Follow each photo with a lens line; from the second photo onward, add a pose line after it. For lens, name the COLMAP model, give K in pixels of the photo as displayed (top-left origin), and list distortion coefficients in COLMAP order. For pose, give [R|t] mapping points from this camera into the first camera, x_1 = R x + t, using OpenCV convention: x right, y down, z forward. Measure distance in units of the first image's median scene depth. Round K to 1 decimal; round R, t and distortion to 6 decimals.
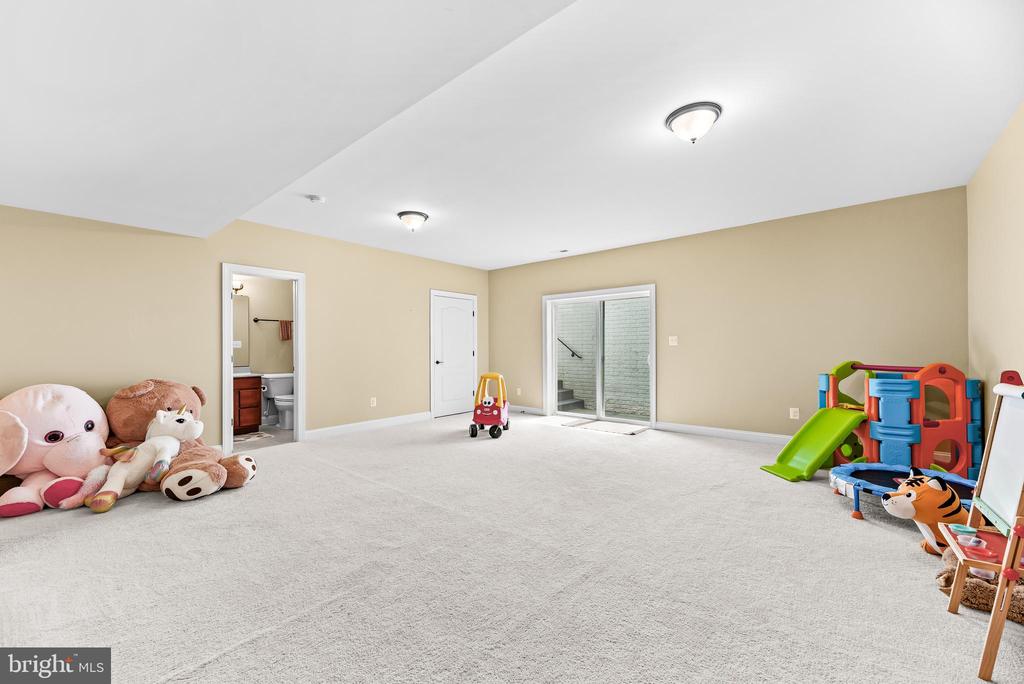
lens RADIAL K [[413.4, 0, 510.8], [0, 413.4, 347.0], [0, 0, 1]] dist [0.000030, -0.000421]
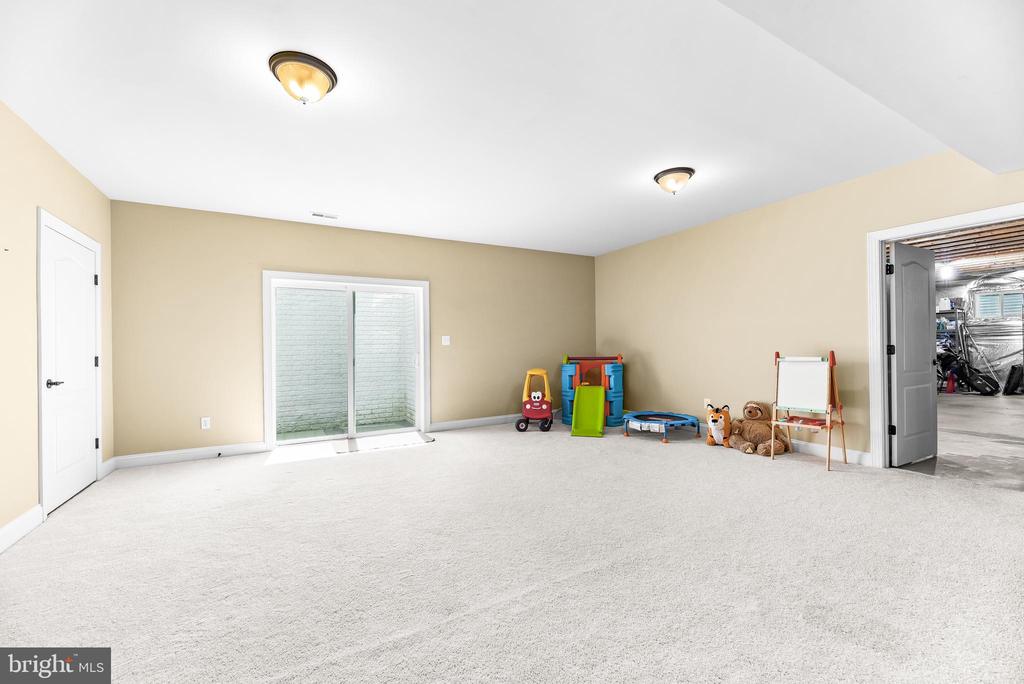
lens RADIAL K [[413.4, 0, 510.8], [0, 413.4, 347.0], [0, 0, 1]] dist [0.000030, -0.000421]
pose [[0.351767, 0.003001, 0.936083, -0.448409], [0.010923, 0.999914, -0.007310, 0.008667], [-0.936024, 0.012796, 0.351704, 0.440404]]
